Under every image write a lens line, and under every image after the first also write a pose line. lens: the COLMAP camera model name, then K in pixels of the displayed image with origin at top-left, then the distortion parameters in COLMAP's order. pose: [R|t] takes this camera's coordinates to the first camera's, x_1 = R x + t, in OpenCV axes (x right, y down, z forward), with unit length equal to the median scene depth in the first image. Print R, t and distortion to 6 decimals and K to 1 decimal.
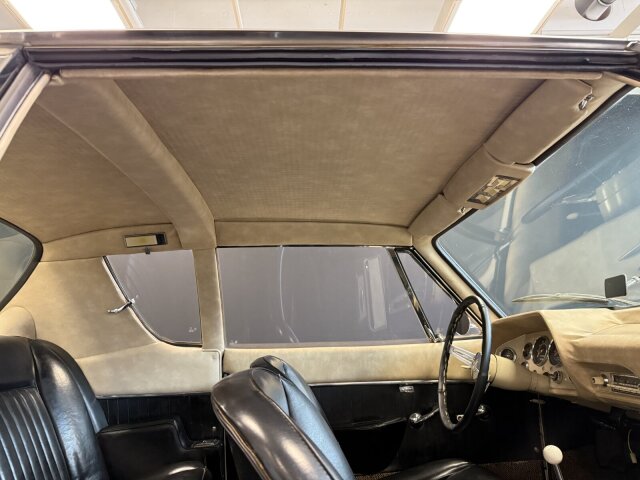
lens RADIAL K [[450.2, 0, 320.0], [0, 450.2, 240.0], [0, 0, 1]] dist [0.010564, -0.008514]
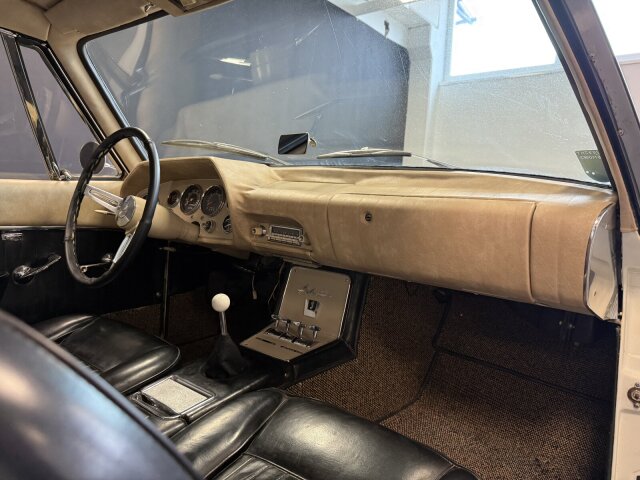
lens RADIAL K [[450.2, 0, 320.0], [0, 450.2, 240.0], [0, 0, 1]] dist [0.010564, -0.008514]
pose [[0.651125, -0.001159, 0.758970, -0.049593], [-0.246832, 0.945314, 0.213201, 0.051892], [-0.717712, -0.326158, 0.615232, 0.175974]]
